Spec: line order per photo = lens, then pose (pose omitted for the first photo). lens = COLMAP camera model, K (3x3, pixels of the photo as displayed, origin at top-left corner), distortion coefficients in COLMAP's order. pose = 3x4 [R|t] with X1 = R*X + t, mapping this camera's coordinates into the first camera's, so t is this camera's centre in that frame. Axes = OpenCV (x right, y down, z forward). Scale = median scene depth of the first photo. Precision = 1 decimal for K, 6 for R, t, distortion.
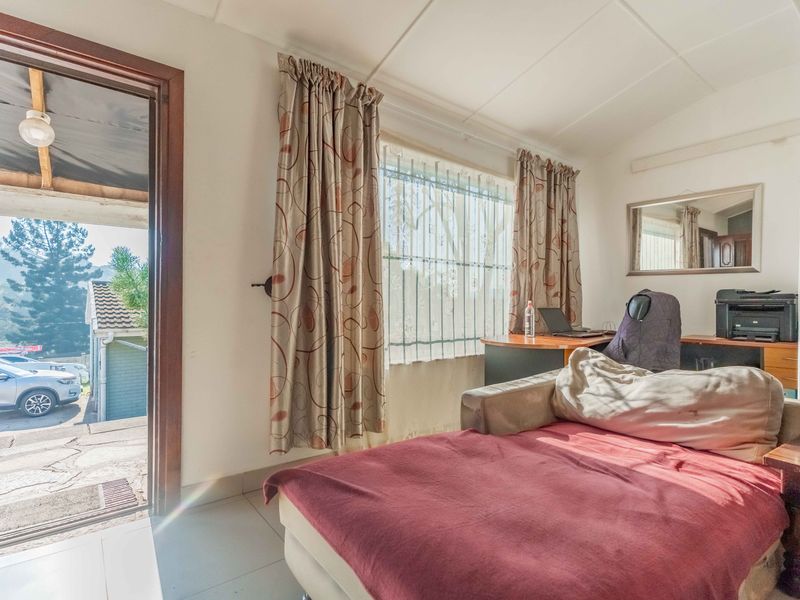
lens RADIAL K [[418.2, 0, 396.8], [0, 418.2, 300.1], [0, 0, 1]] dist [0.000236, 0.000059]
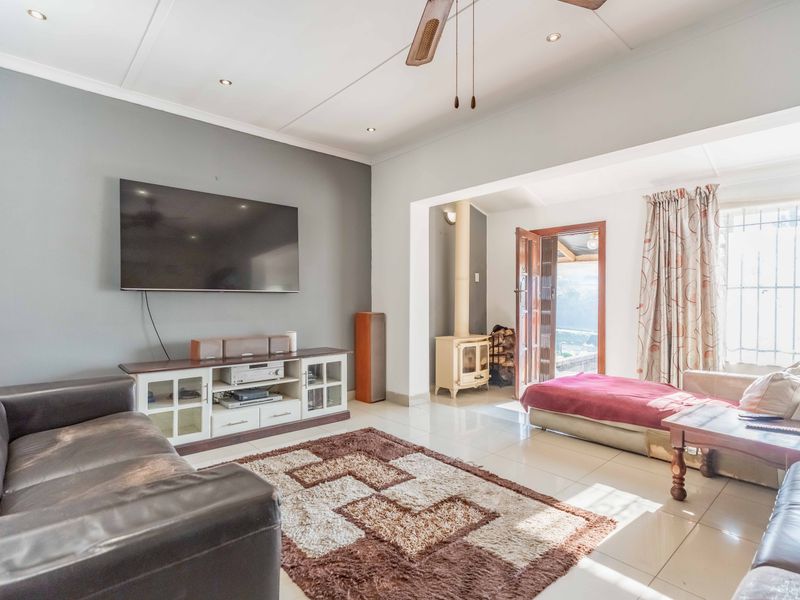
lens RADIAL K [[414.0, 0, 397.4], [0, 414.0, 299.6], [0, 0, 1]] dist [0.001979, 0.000453]
pose [[0.065856, -0.004425, -0.997819, 1.937264], [-0.007146, 0.999962, -0.004906, -0.069307], [0.997804, 0.007454, 0.065822, -0.394357]]
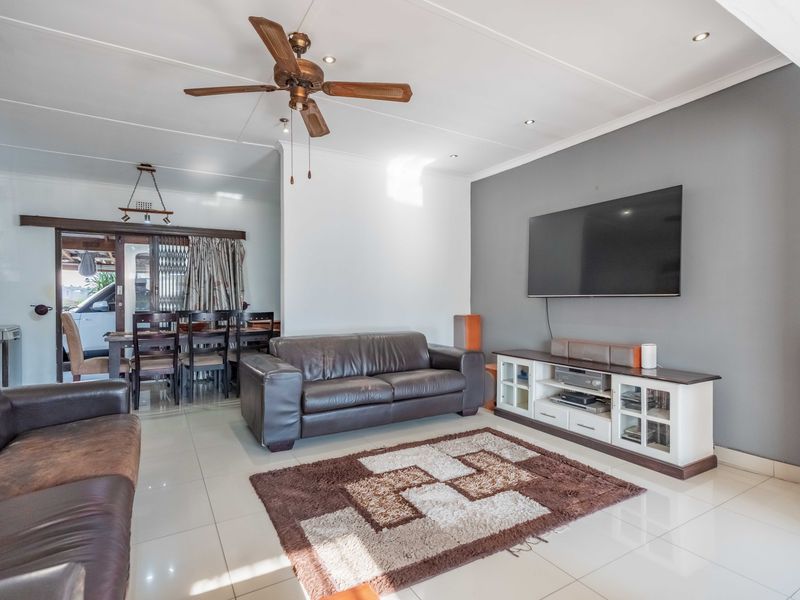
lens RADIAL K [[415.5, 0, 401.5], [0, 415.5, 298.9], [0, 0, 1]] dist [0.000763, 0.000113]
pose [[-0.992414, -0.001513, 0.122928, 0.683354], [-0.001002, 0.999991, 0.004214, -0.106110], [-0.122933, 0.004058, -0.992407, 0.979939]]
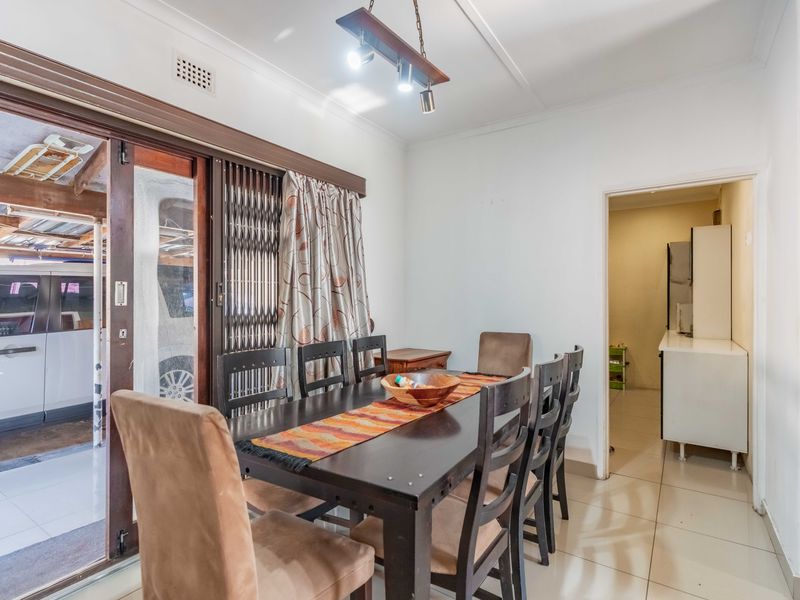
lens RADIAL K [[415.5, 0, 401.5], [0, 415.5, 298.9], [0, 0, 1]] dist [0.000763, 0.000113]
pose [[-0.951035, -0.008293, -0.308971, 2.677946], [-0.009624, 0.999950, 0.002782, -0.151665], [0.308932, 0.005620, -0.951067, -0.474439]]
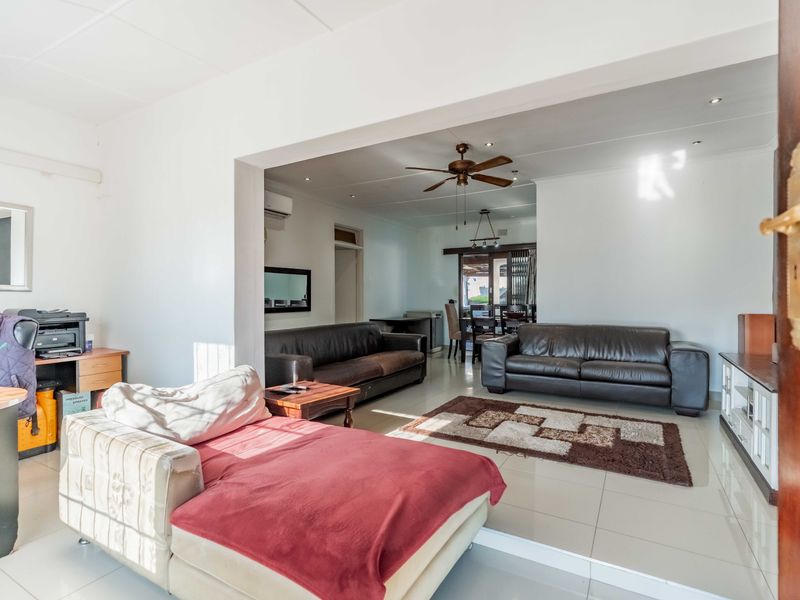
lens RADIAL K [[418.2, 0, 396.8], [0, 418.2, 300.1], [0, 0, 1]] dist [0.000236, 0.000059]
pose [[-0.374285, -0.009193, 0.927268, -0.764740], [0.001812, 0.999942, 0.010645, -0.094276], [-0.927312, 0.005664, -0.374246, 0.921931]]
